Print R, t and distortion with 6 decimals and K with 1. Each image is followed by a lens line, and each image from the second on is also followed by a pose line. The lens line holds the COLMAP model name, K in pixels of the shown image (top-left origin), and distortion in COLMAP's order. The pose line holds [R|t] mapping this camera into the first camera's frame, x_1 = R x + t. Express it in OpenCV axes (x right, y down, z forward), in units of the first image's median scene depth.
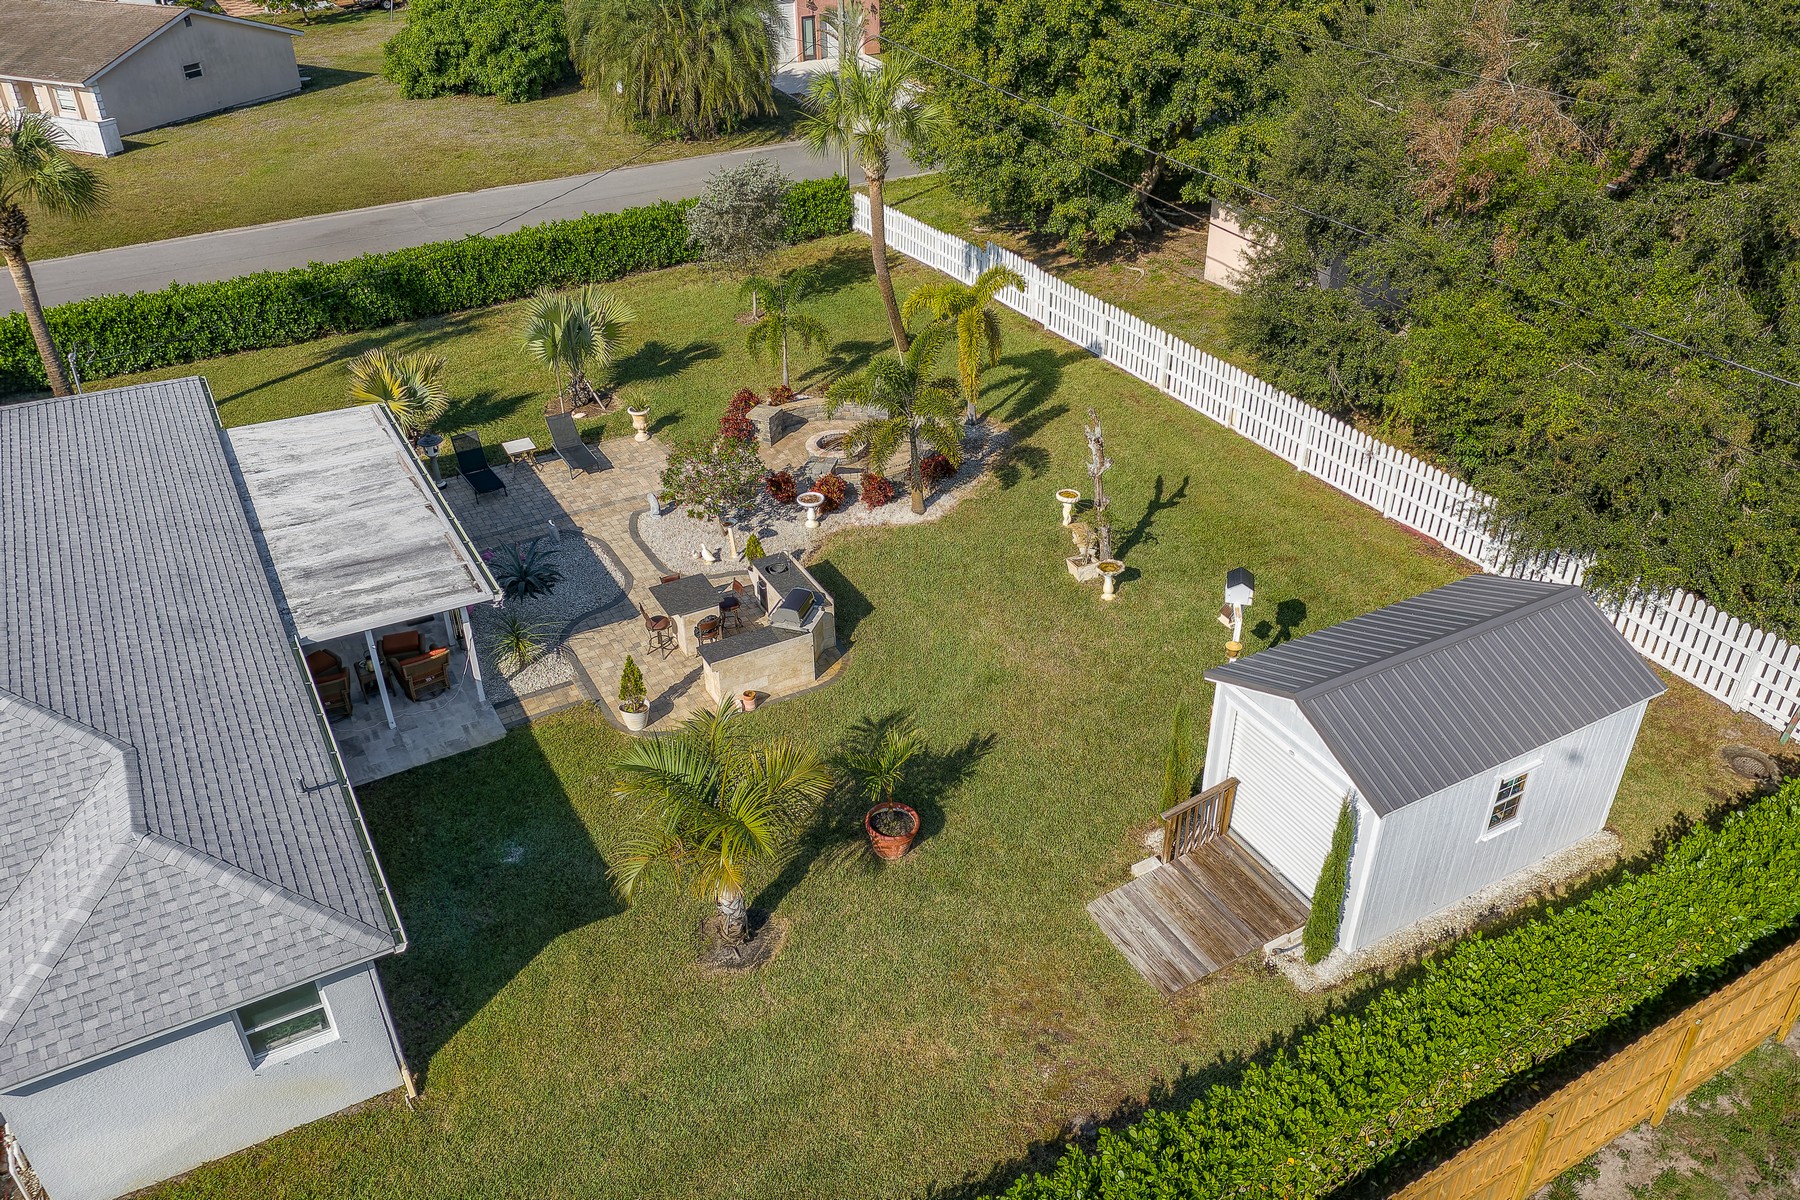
lens RADIAL K [[1398.3, 0, 900.0], [0, 1398.3, 600.0], [0, 0, 1]] dist [-0.007784, -0.001287]
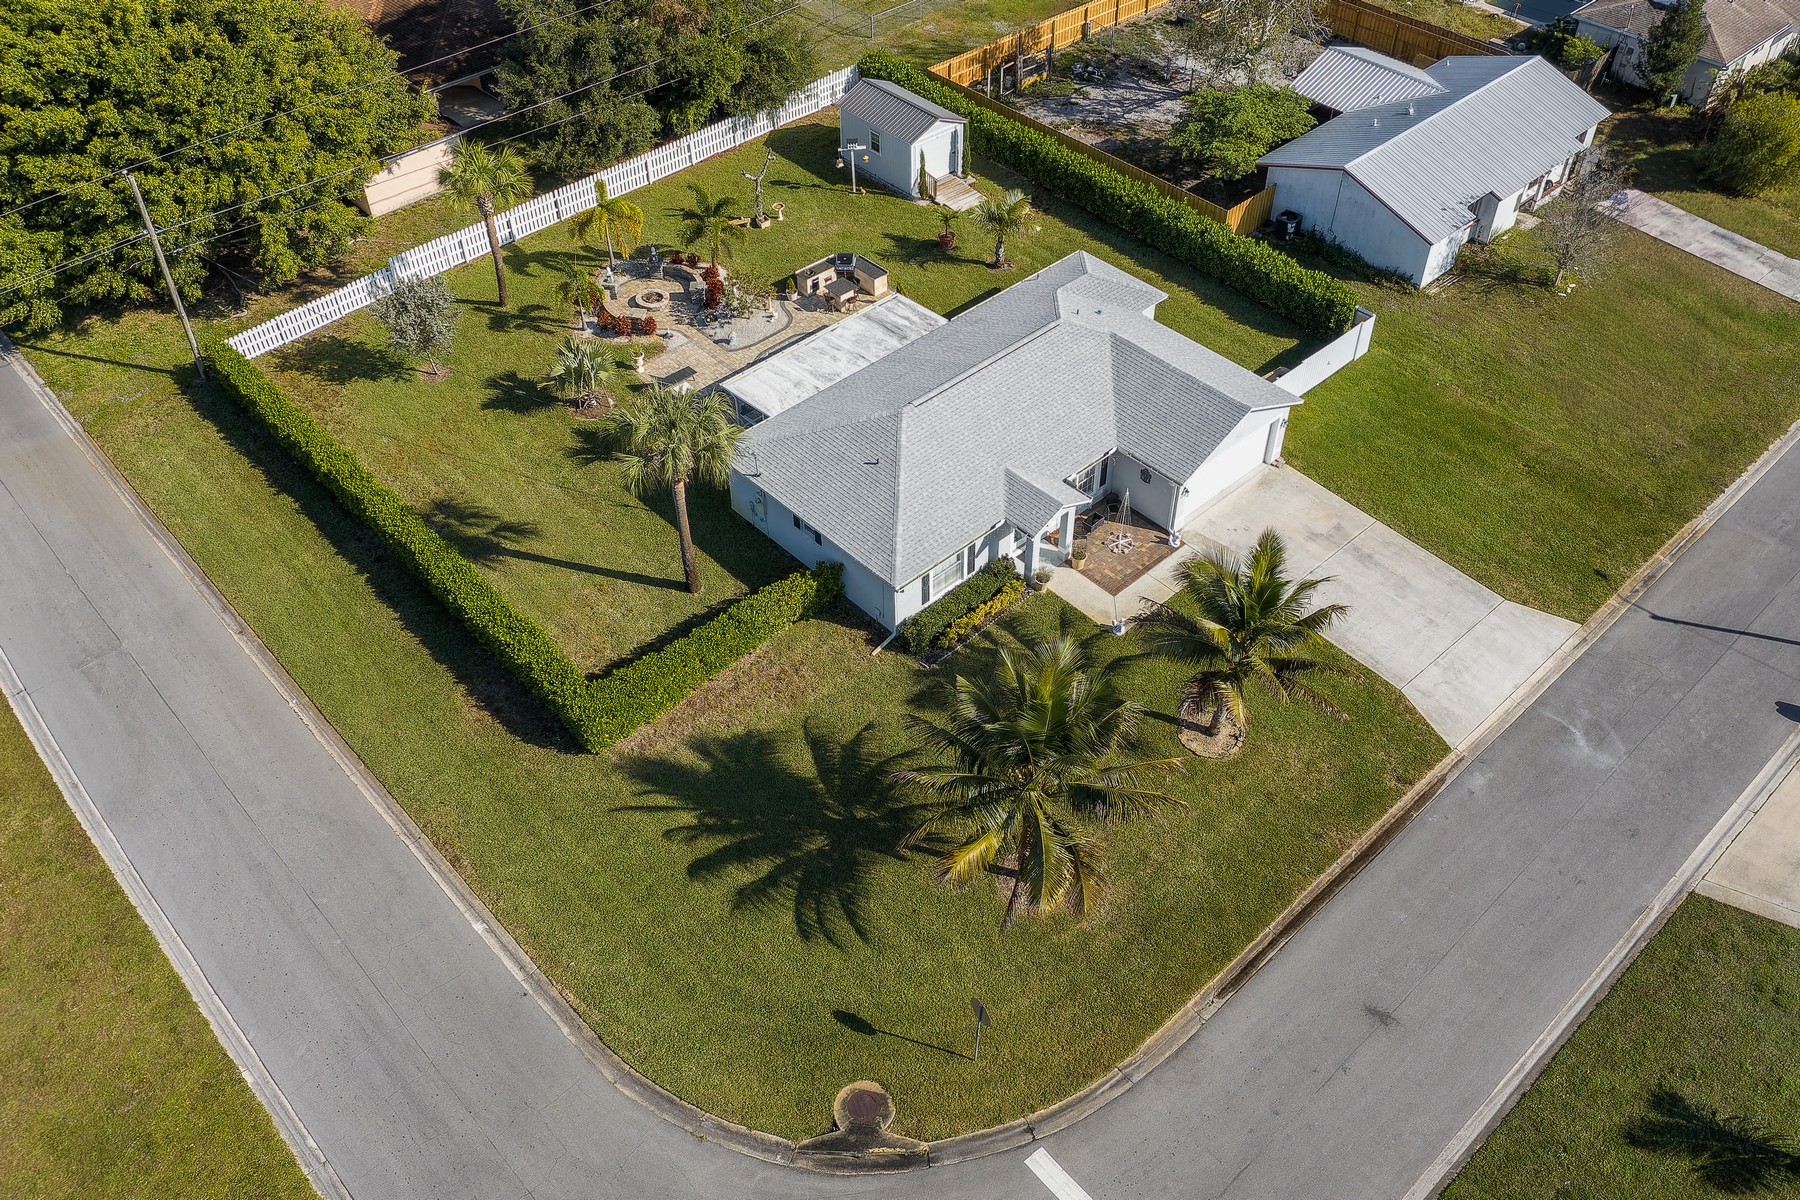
lens RADIAL K [[1452.0, 0, 900.0], [0, 1452.0, 600.0], [0, 0, 1]] dist [-0.029124, -0.006982]
pose [[-0.232617, -0.671036, 0.703989, -1.970519], [0.531268, 0.518636, 0.669904, -1.149516], [-0.814643, 0.529838, 0.235856, 0.556624]]
